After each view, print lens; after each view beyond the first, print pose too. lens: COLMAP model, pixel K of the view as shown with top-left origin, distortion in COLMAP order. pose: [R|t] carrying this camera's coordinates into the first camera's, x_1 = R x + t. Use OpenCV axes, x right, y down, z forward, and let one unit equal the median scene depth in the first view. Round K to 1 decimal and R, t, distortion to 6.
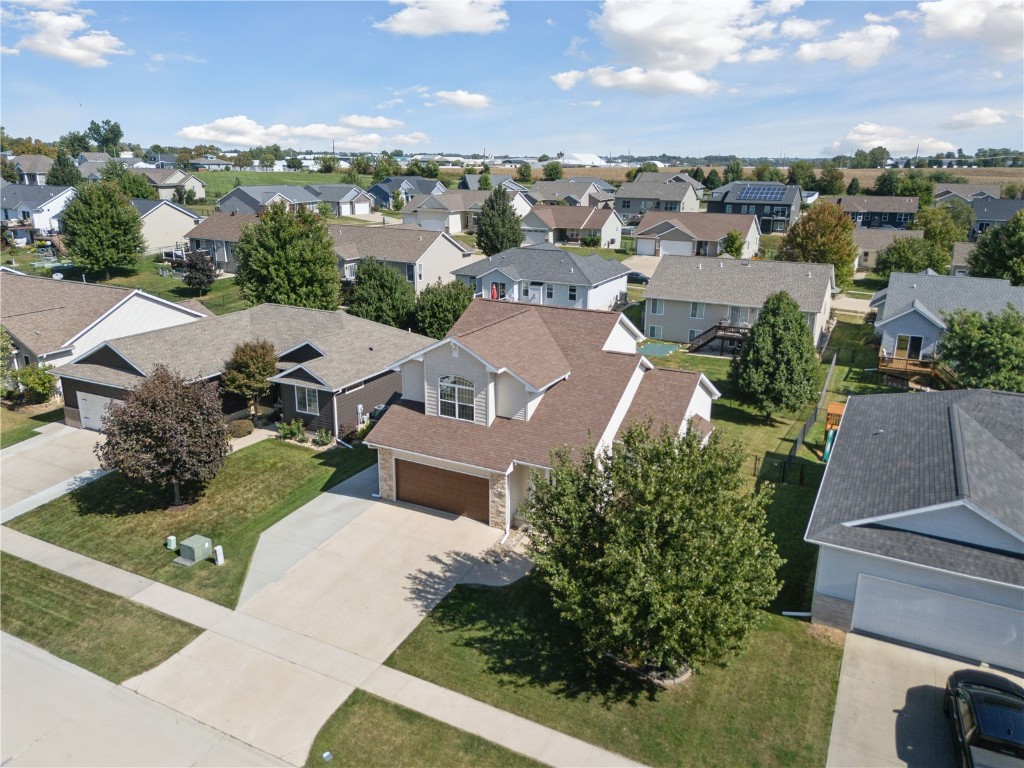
lens RADIAL K [[754.0, 0, 513.3], [0, 754.0, 365.1], [0, 0, 1]] dist [0.086487, -0.107858]
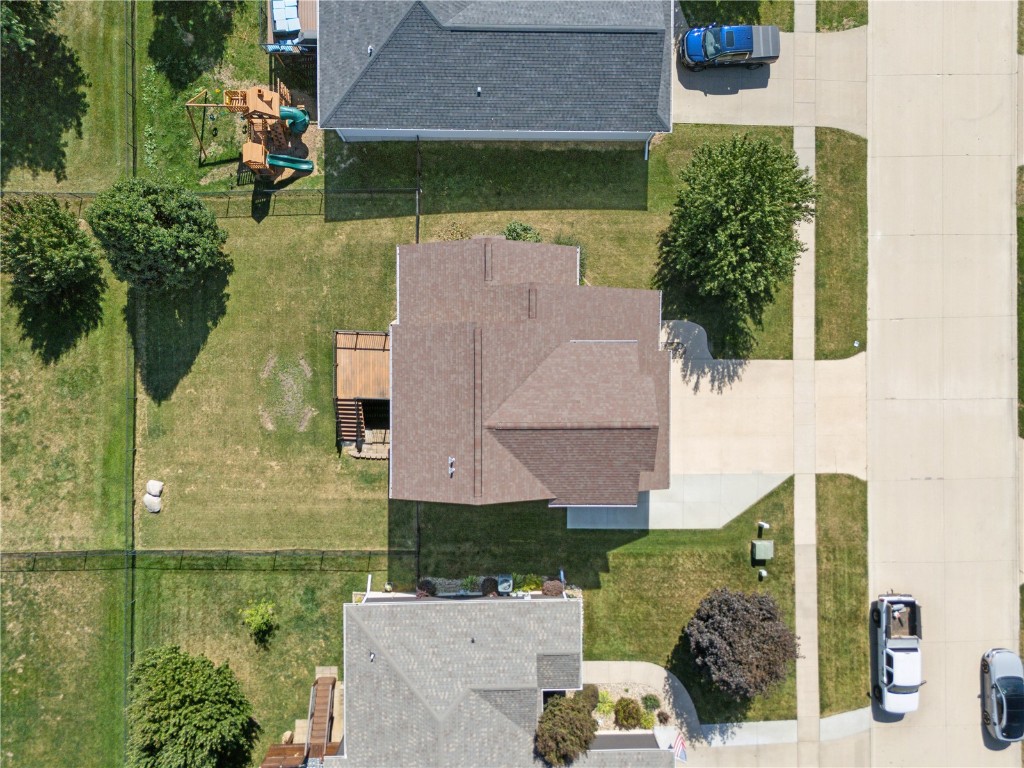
lens RADIAL K [[754.0, 0, 513.3], [0, 754.0, 365.1], [0, 0, 1]] dist [0.086487, -0.107858]
pose [[-0.455822, -0.889731, -0.024590, 0.109810], [0.204219, -0.131435, 0.970062, -1.039052], [-0.866326, 0.437153, 0.241611, 0.823793]]
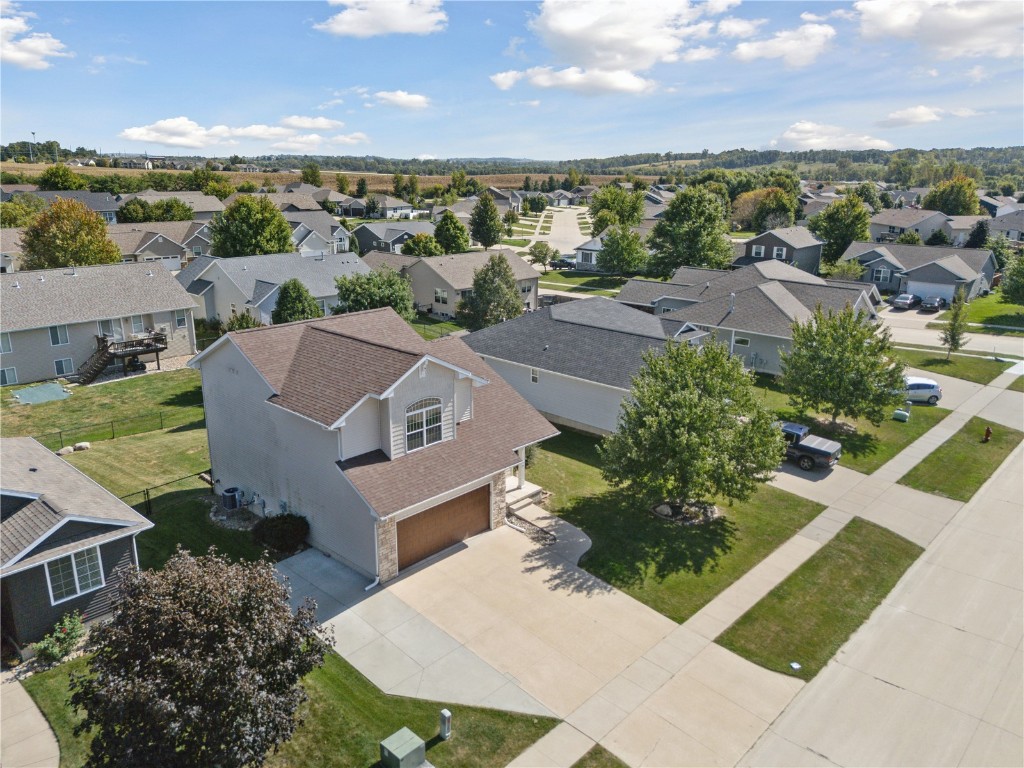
lens RADIAL K [[754.0, 0, 513.3], [0, 754.0, 365.1], [0, 0, 1]] dist [0.086487, -0.107858]
pose [[0.275113, -0.258618, 0.925975, -0.822468], [0.250773, 0.949102, 0.190571, -0.158911], [-0.928130, 0.179781, 0.325965, 0.580834]]
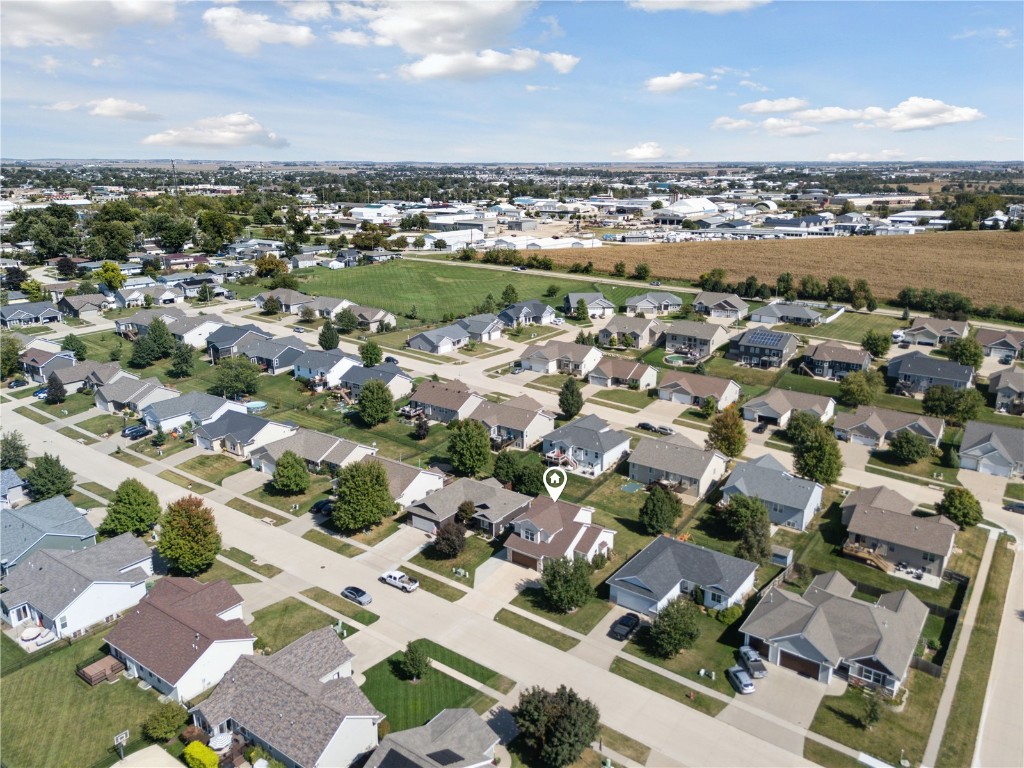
lens RADIAL K [[754.0, 0, 513.3], [0, 754.0, 365.1], [0, 0, 1]] dist [0.086487, -0.107858]
pose [[0.987375, 0.029005, -0.155721, 0.370279], [-0.030977, 0.999468, -0.010253, -0.695461], [0.155340, 0.014947, 0.987748, -2.477968]]
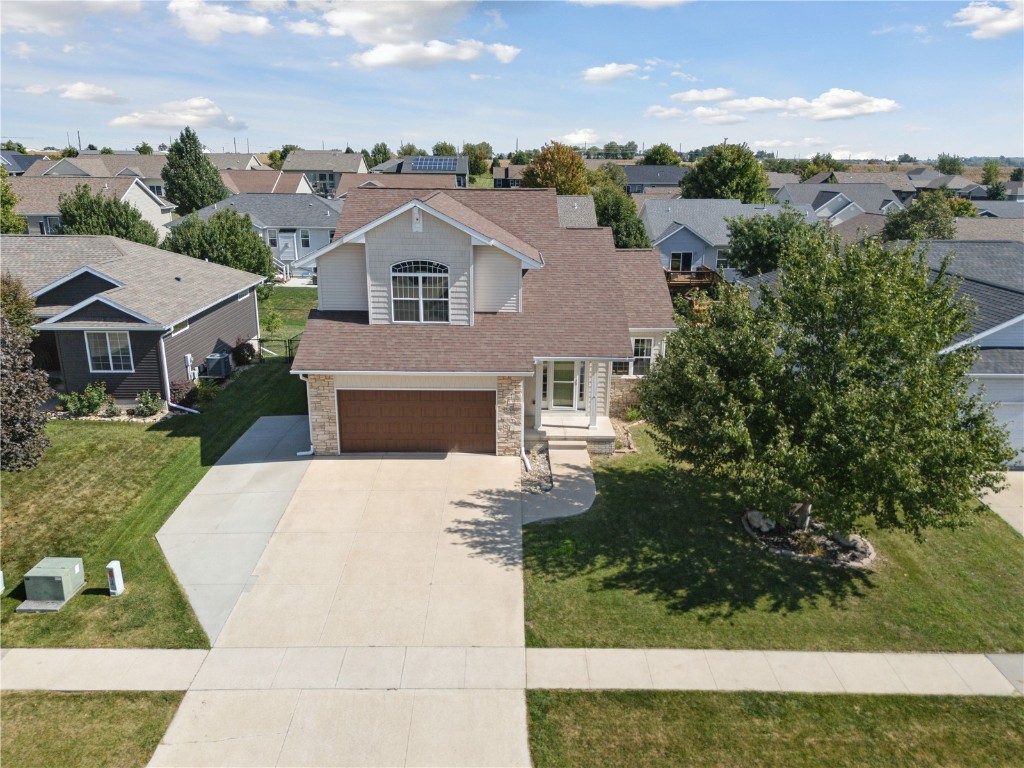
lens RADIAL K [[754.0, 0, 513.3], [0, 754.0, 365.1], [0, 0, 1]] dist [0.086487, -0.107858]
pose [[0.885229, -0.125972, 0.447774, -0.317452], [0.124852, 0.991654, 0.032154, 0.096989], [-0.448087, 0.027442, 0.893569, 0.307649]]
